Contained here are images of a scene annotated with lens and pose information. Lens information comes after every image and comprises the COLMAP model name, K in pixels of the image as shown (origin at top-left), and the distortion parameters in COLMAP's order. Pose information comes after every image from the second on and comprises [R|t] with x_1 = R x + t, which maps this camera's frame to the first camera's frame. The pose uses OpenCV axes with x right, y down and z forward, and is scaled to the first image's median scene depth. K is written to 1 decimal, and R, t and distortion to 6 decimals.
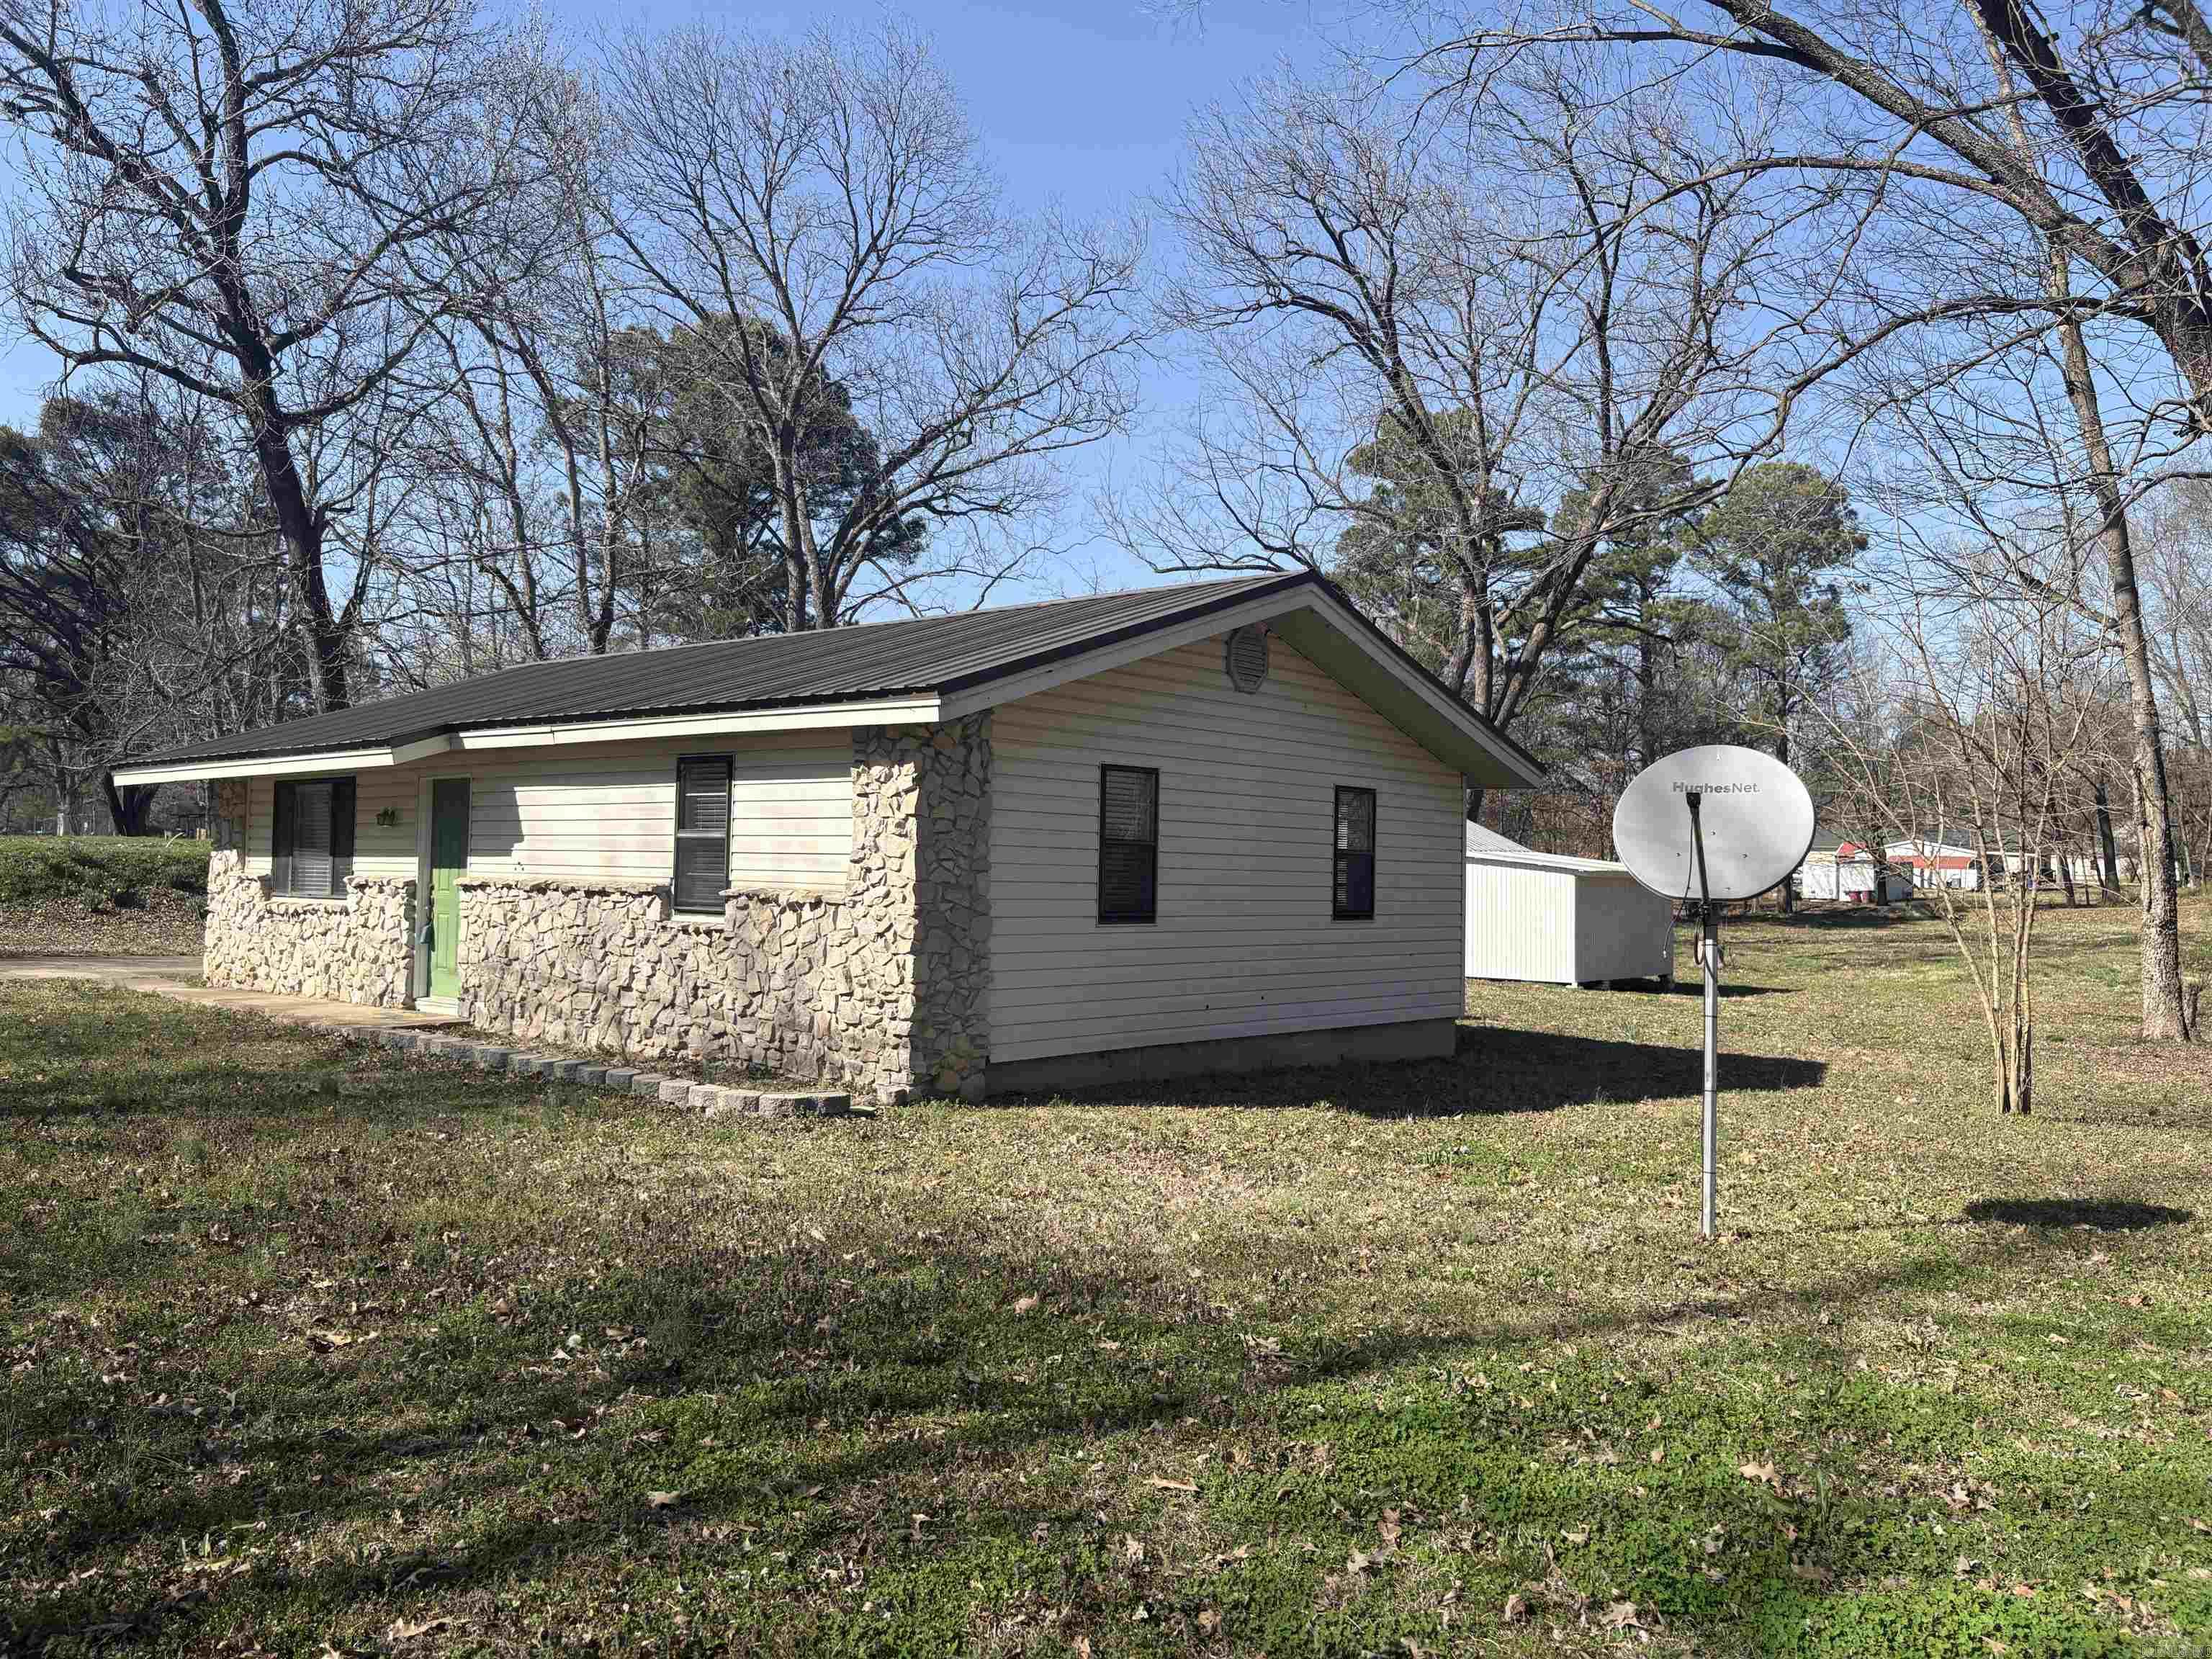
lens RADIAL K [[1713.4, 0, 1099.0], [0, 1713.4, 832.0], [0, 0, 1]] dist [0.008246, -0.002570]
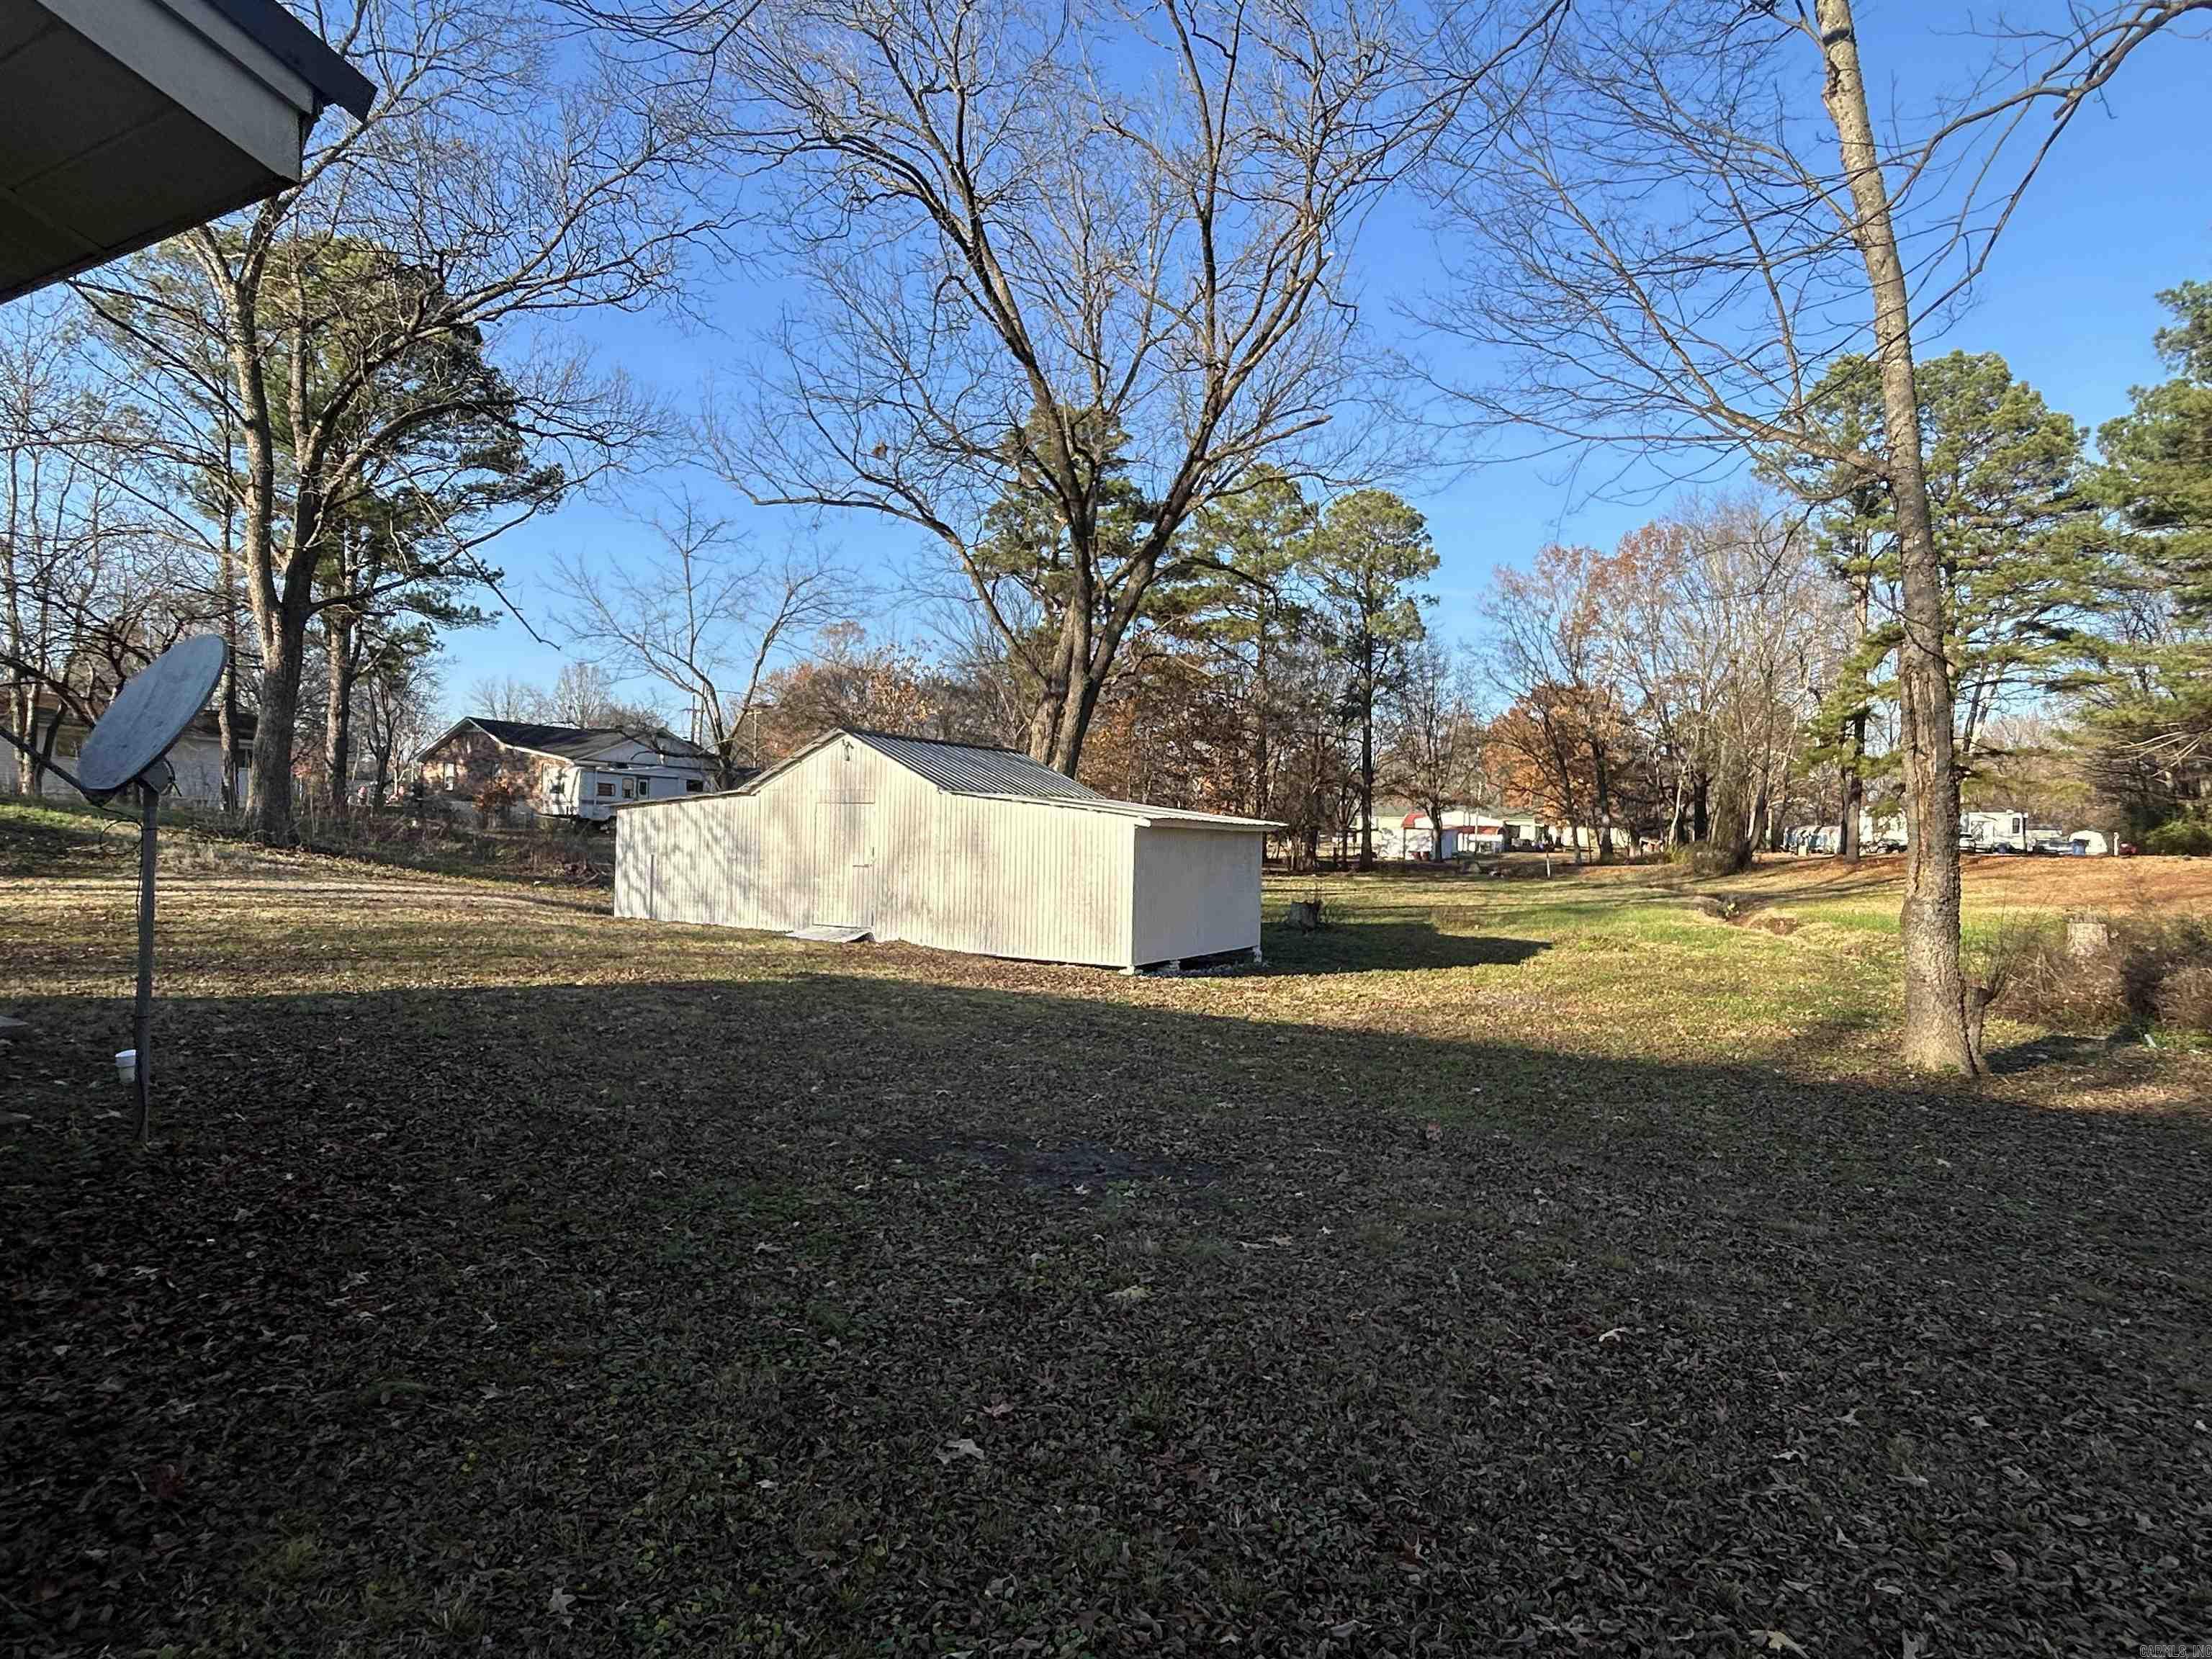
lens RADIAL K [[1225.1, 0, 1106.8], [0, 1225.1, 827.6], [0, 0, 1]] dist [-0.003308, -0.000292]
pose [[0.984166, 0.012978, 0.176772, 0.068484], [-0.016105, 0.999738, 0.016268, 0.008075], [-0.176514, -0.018857, 0.984117, 0.192225]]
